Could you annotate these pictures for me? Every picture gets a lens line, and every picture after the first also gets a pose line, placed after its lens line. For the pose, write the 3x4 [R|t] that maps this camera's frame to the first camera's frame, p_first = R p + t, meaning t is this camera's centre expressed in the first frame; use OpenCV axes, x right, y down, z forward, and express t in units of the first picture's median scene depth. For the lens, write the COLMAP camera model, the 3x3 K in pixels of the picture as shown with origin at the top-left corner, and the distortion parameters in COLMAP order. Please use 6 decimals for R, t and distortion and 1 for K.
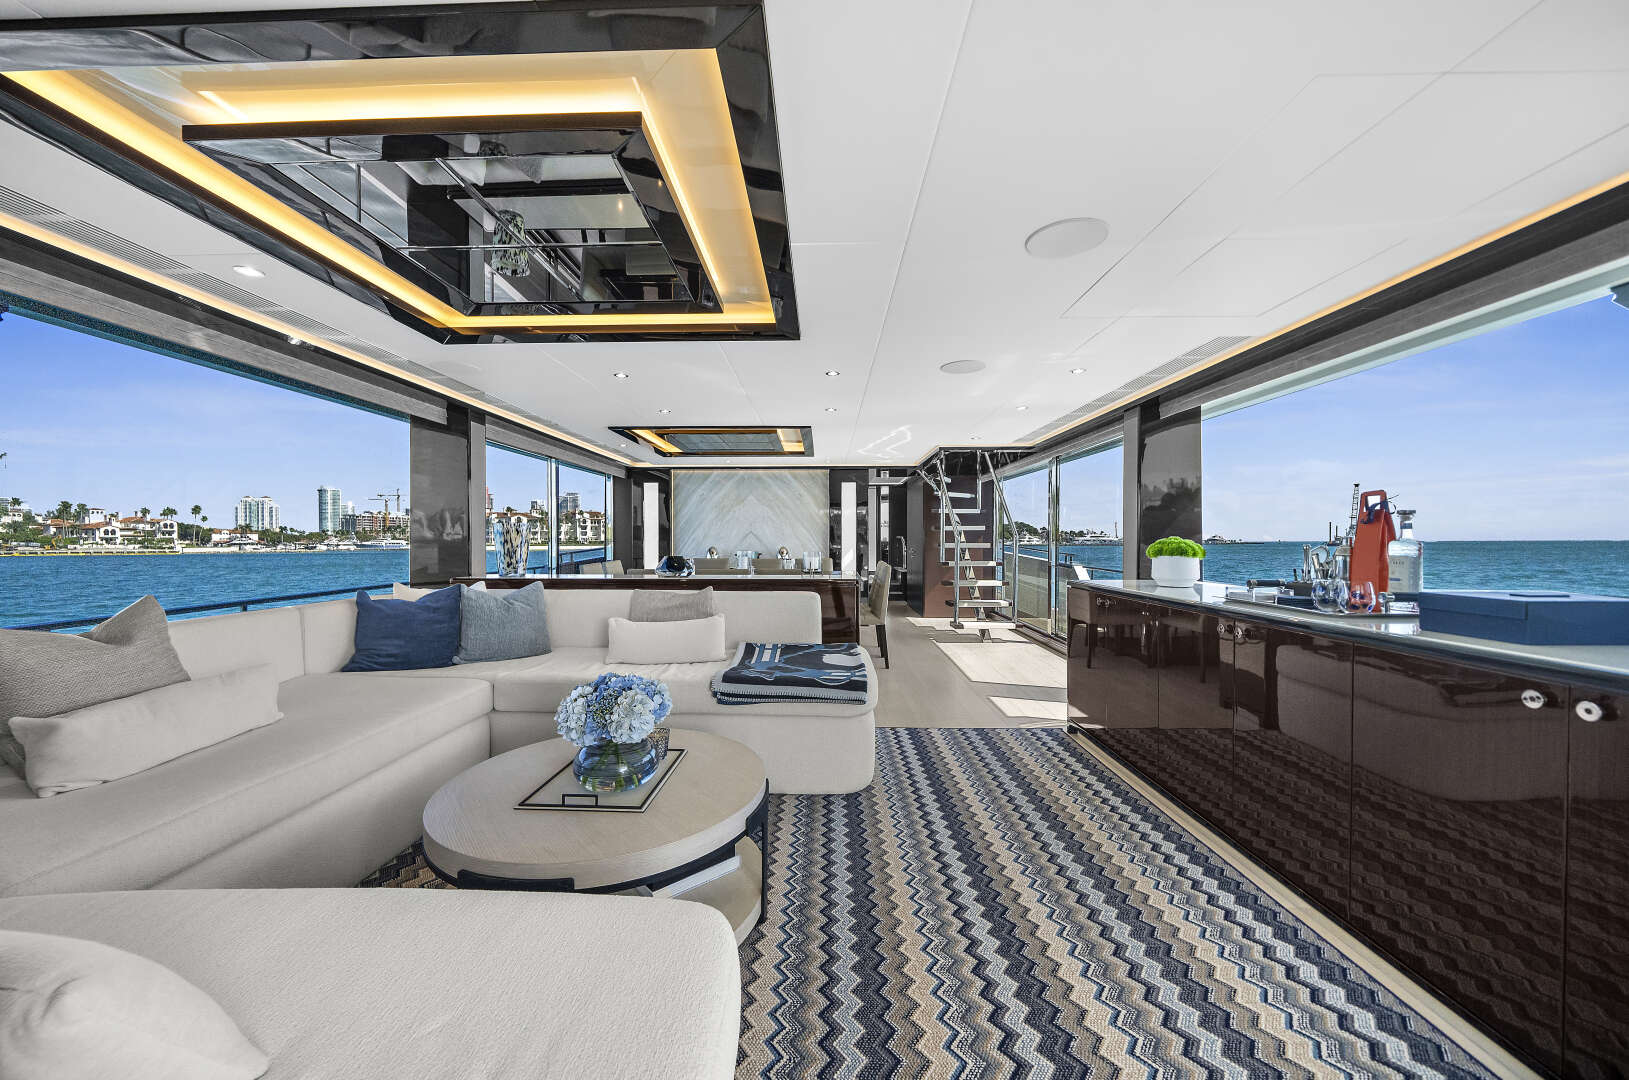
lens RADIAL K [[574.5, 0, 815.5], [0, 574.5, 539.1], [0, 0, 1]] dist [0.001439, -0.000033]
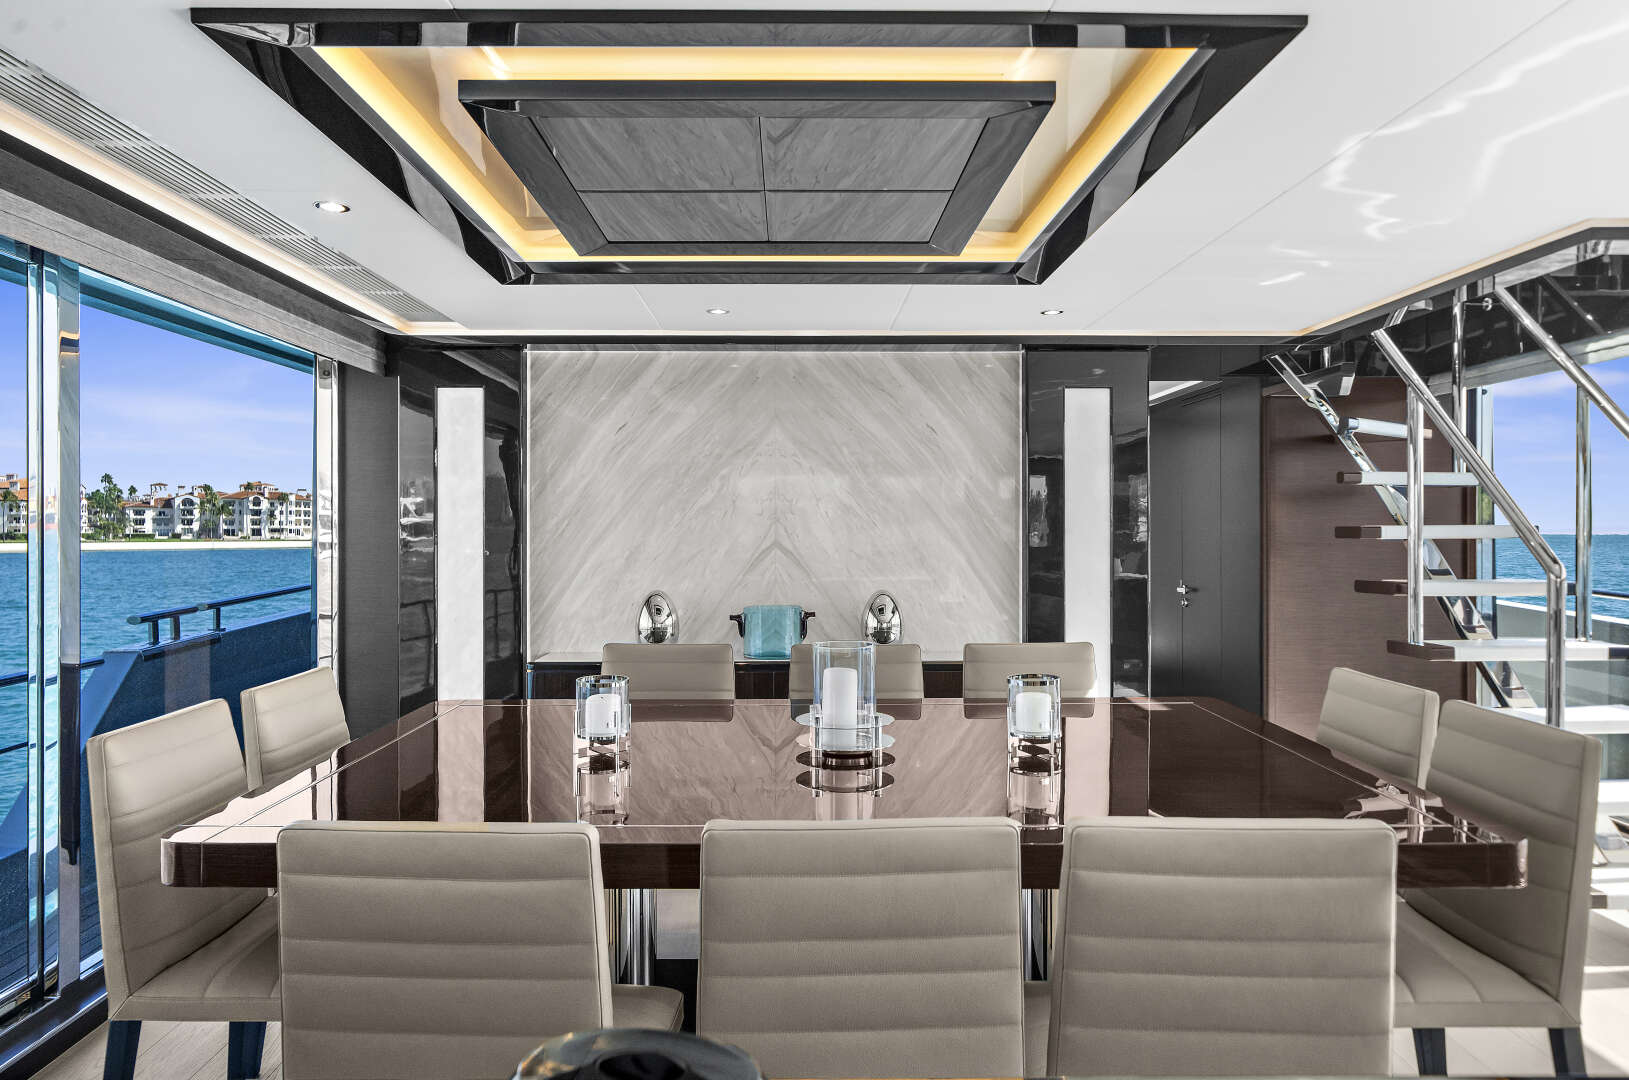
lens RADIAL K [[997.1, 0, 801.9], [0, 997.1, 540.0], [0, 0, 1]] dist [-0.008072, -0.000422]
pose [[0.999682, -0.001224, 0.025188, -0.112768], [0.001557, 0.999911, -0.013218, -0.007310], [-0.025170, 0.013253, 0.999595, 0.450617]]
